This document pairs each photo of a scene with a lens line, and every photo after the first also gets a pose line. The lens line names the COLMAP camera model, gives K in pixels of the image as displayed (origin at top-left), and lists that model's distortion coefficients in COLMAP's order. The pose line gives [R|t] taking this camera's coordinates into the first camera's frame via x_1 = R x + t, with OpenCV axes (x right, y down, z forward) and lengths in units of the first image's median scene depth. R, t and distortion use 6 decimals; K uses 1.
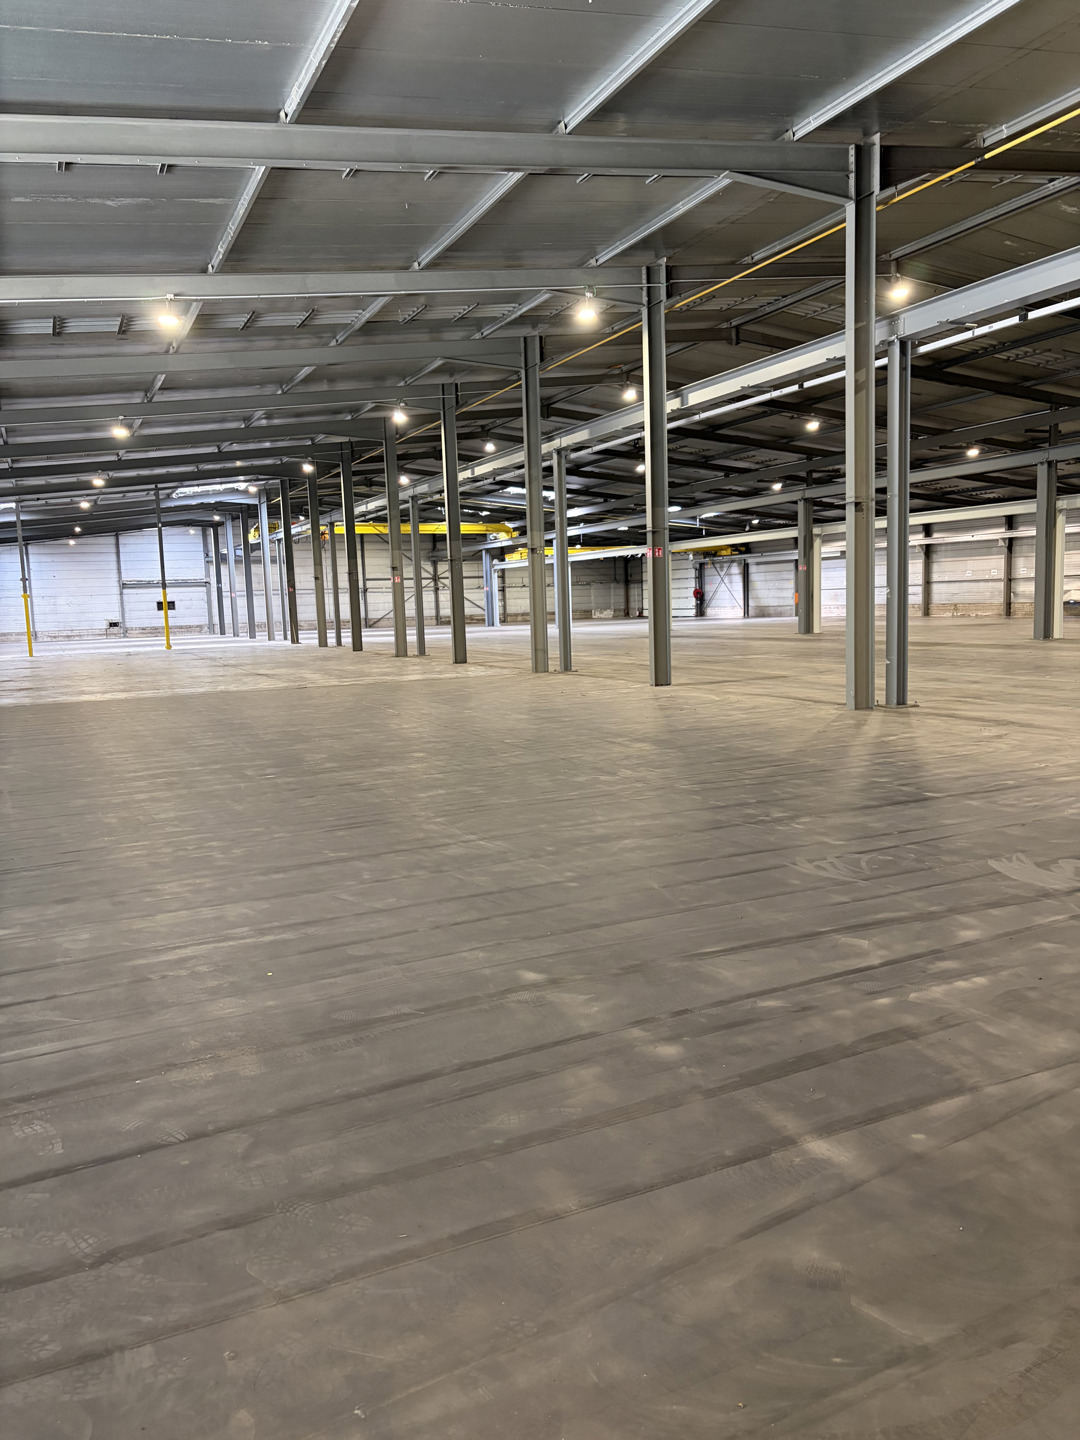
lens RADIAL K [[1105.7, 0, 548.9], [0, 1105.7, 727.2], [0, 0, 1]] dist [0.041463, -0.019575]
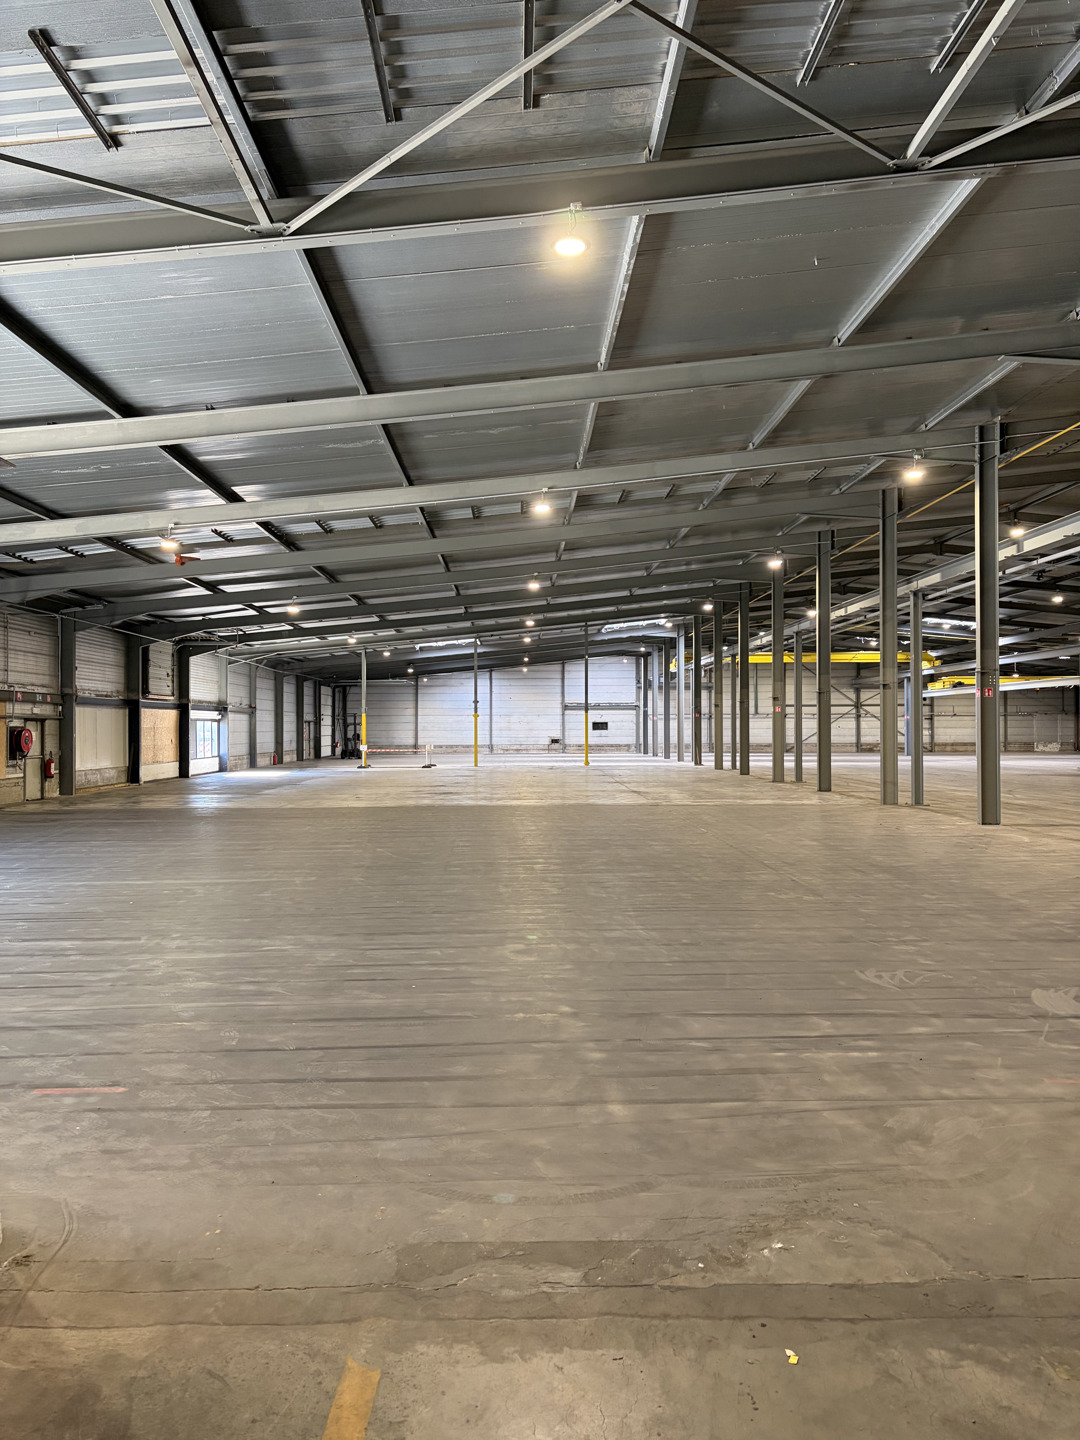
lens RADIAL K [[1105.7, 0, 536.3], [0, 1105.7, 731.4], [0, 0, 1]] dist [0.041463, -0.019575]
pose [[0.914836, 0.031591, -0.402588, 0.125580], [-0.073732, 0.993244, -0.089609, -0.000429], [0.397037, 0.111662, 0.910985, -0.089169]]
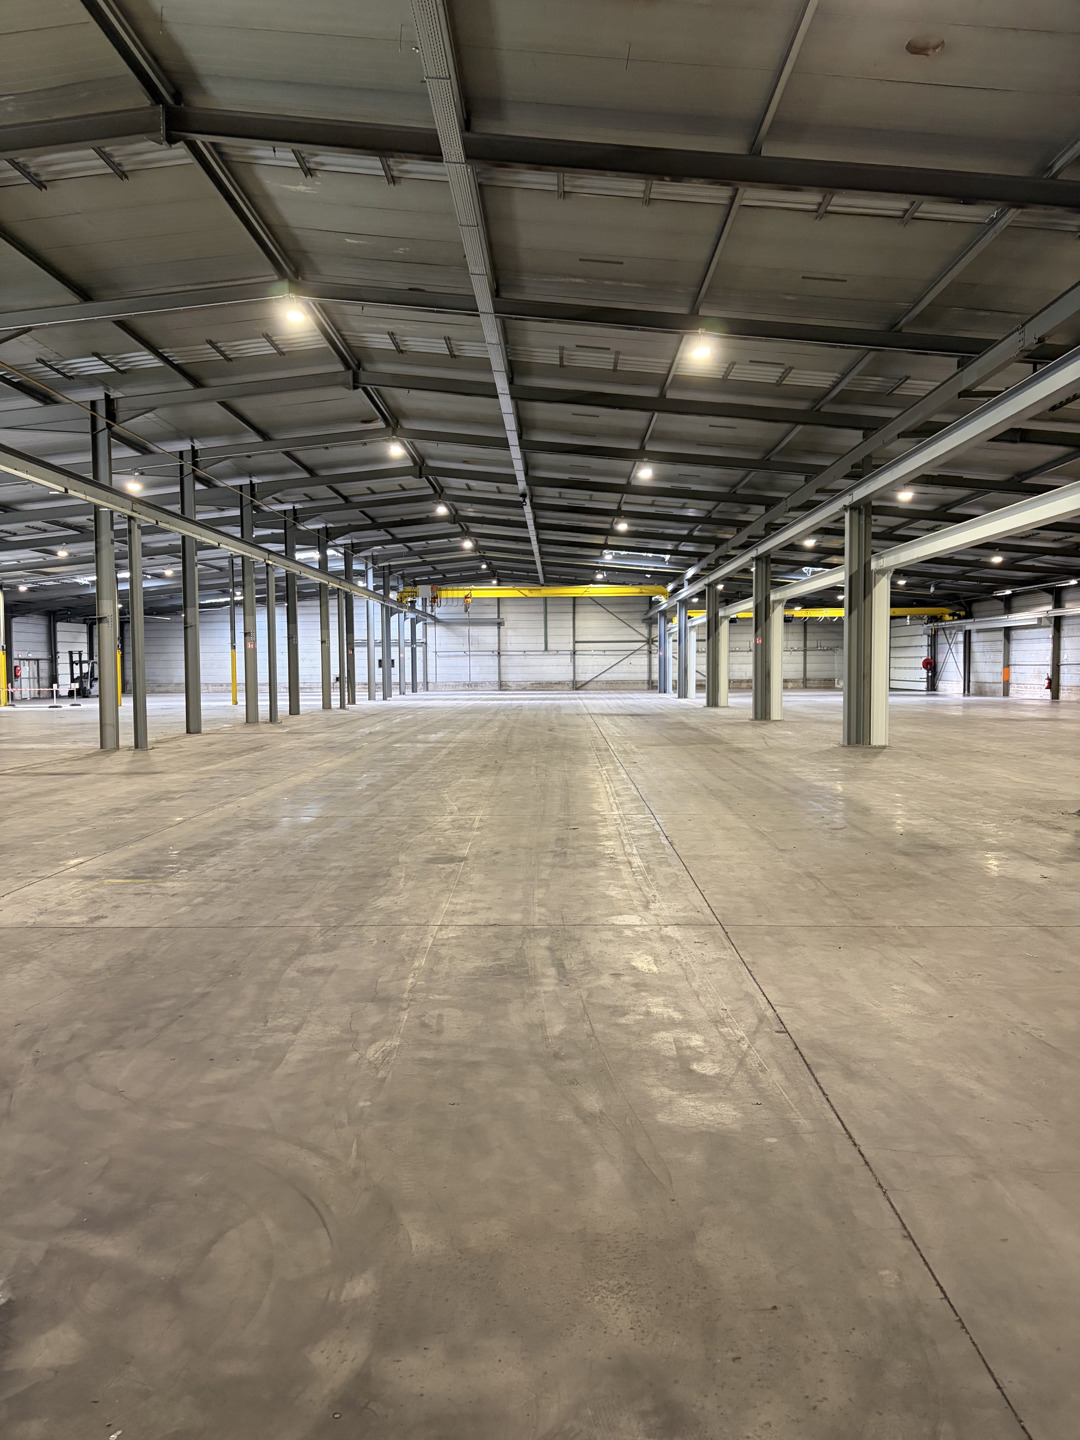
lens RADIAL K [[1105.7, 0, 550.6], [0, 1105.7, 723.1], [0, 0, 1]] dist [0.041463, -0.019575]
pose [[0.894689, 0.050852, -0.443786, 0.885653], [-0.074890, 0.996513, -0.036793, -0.076679], [0.440367, 0.066153, 0.895377, 0.374054]]
